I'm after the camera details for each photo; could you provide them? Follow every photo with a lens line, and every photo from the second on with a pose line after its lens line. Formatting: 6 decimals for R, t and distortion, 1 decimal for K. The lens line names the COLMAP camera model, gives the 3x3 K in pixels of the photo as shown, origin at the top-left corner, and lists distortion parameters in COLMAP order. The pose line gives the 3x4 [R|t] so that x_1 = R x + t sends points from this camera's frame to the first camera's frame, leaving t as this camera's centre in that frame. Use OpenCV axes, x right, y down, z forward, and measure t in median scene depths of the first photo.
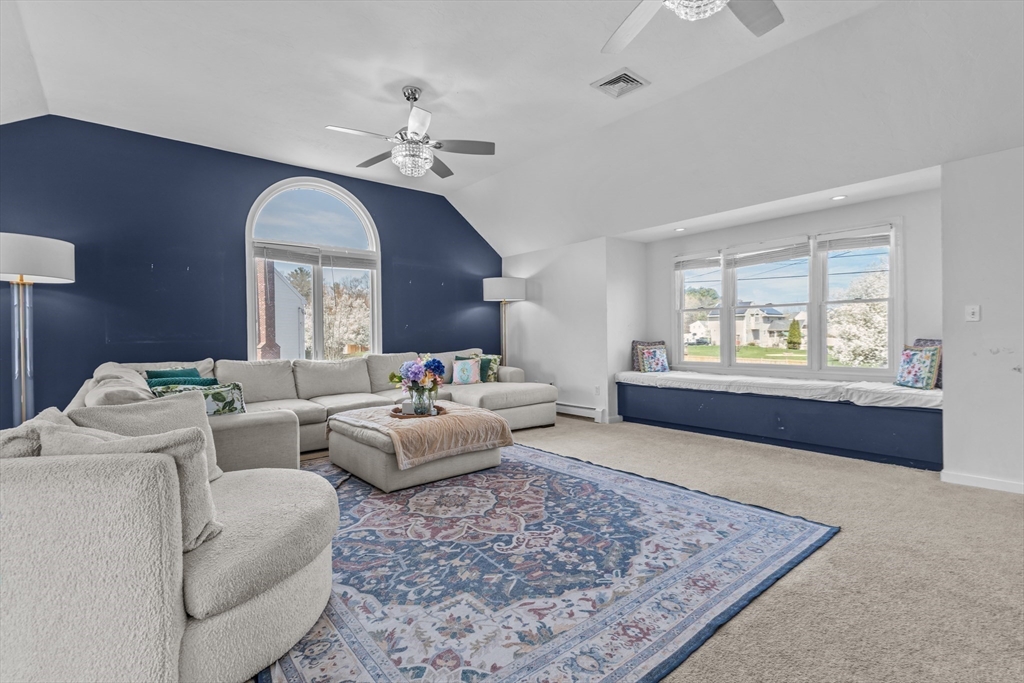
lens RADIAL K [[478.2, 0, 509.9], [0, 478.2, 336.0], [0, 0, 1]] dist [0.015243, -0.008970]
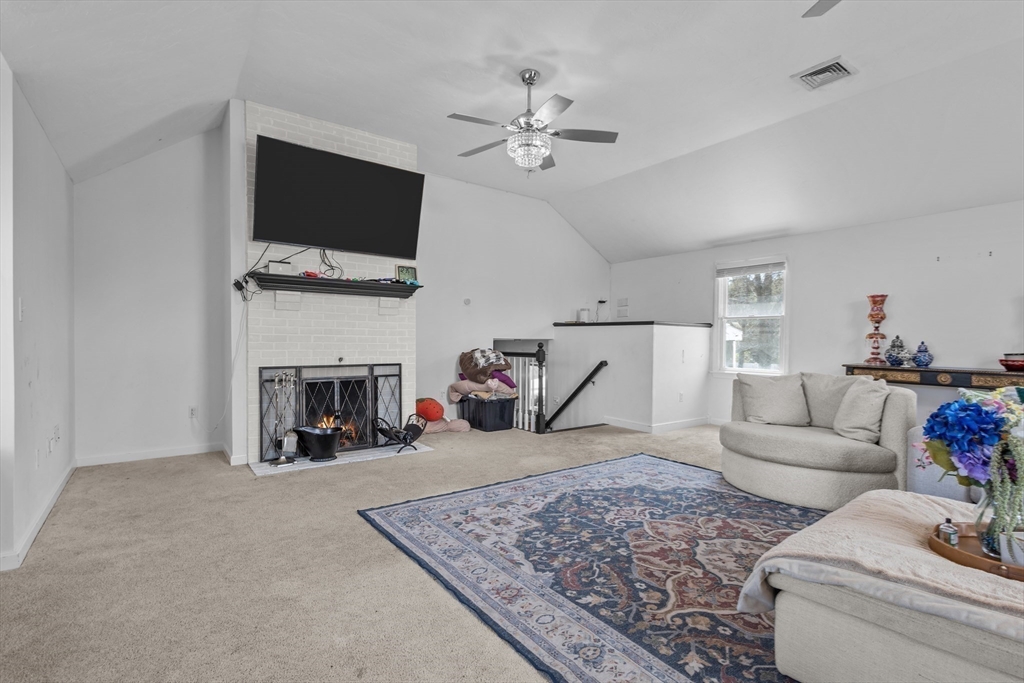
lens RADIAL K [[478.2, 0, 509.9], [0, 478.2, 336.0], [0, 0, 1]] dist [0.015243, -0.008970]
pose [[-0.997944, 0.004476, 0.063941, 0.252320], [0.004163, 0.999979, -0.005032, -0.004612], [-0.063962, -0.004755, -0.997941, 2.070756]]
